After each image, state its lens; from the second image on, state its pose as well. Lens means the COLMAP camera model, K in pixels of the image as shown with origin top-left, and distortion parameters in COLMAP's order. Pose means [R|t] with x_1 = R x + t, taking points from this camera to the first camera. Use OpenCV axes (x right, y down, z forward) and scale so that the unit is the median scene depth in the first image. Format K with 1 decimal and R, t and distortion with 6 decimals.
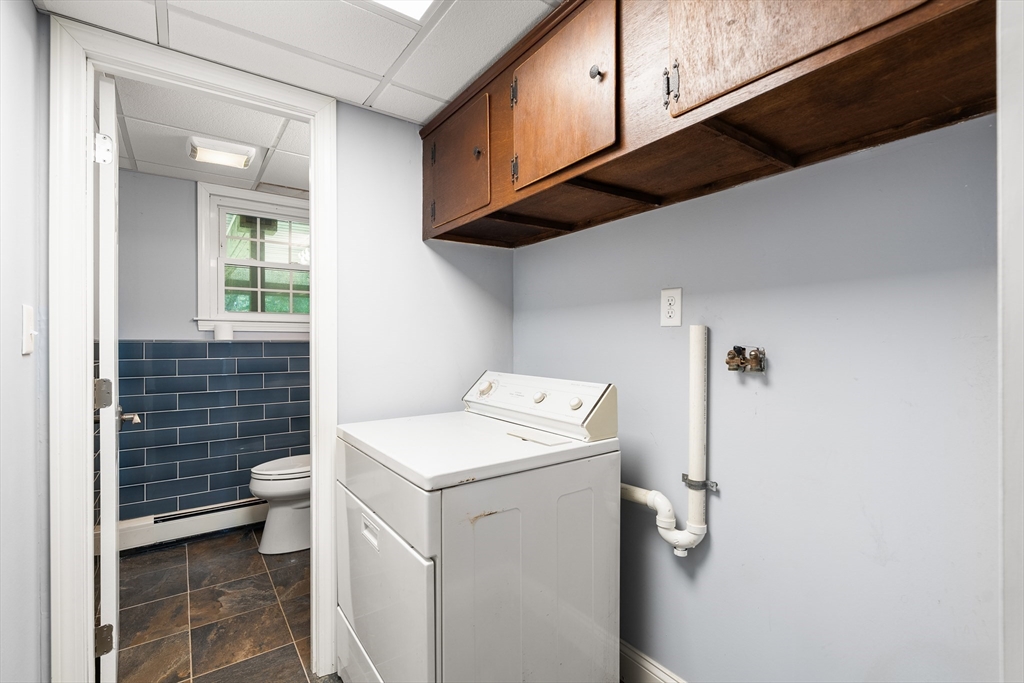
lens RADIAL K [[462.7, 0, 512.0], [0, 462.7, 341.5], [0, 0, 1]] dist [-0.000446, 0.000372]
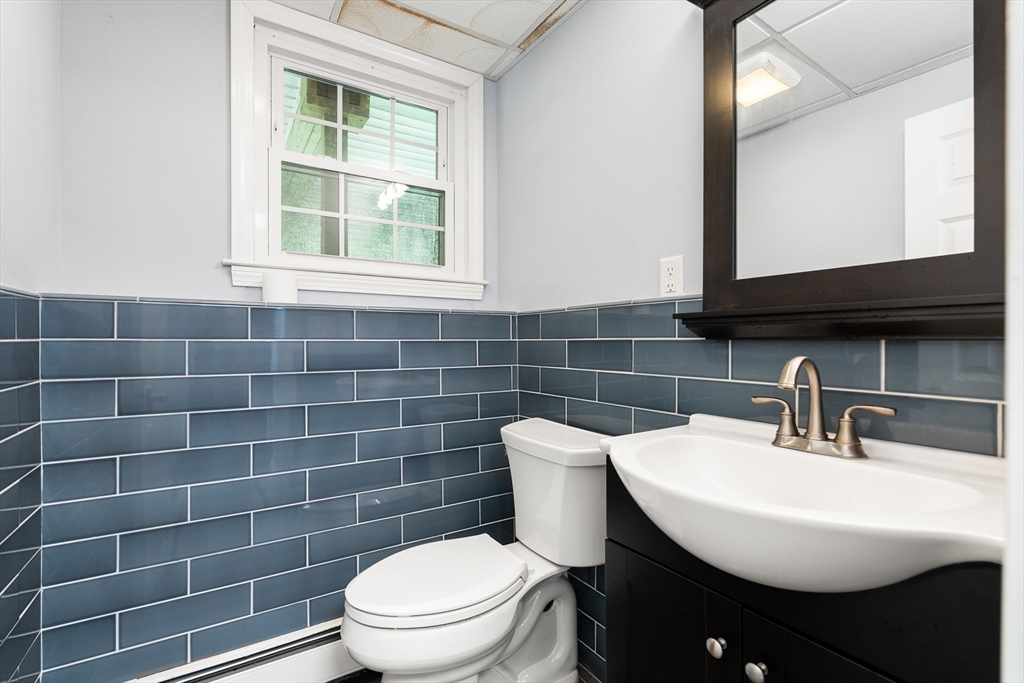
lens RADIAL K [[462.7, 0, 512.0], [0, 462.7, 341.5], [0, 0, 1]] dist [-0.000446, 0.000372]
pose [[0.997310, 0.001117, -0.073294, -0.333082], [-0.001079, 0.999999, 0.000559, 0.036441], [0.073295, -0.000478, 0.997310, 0.513645]]
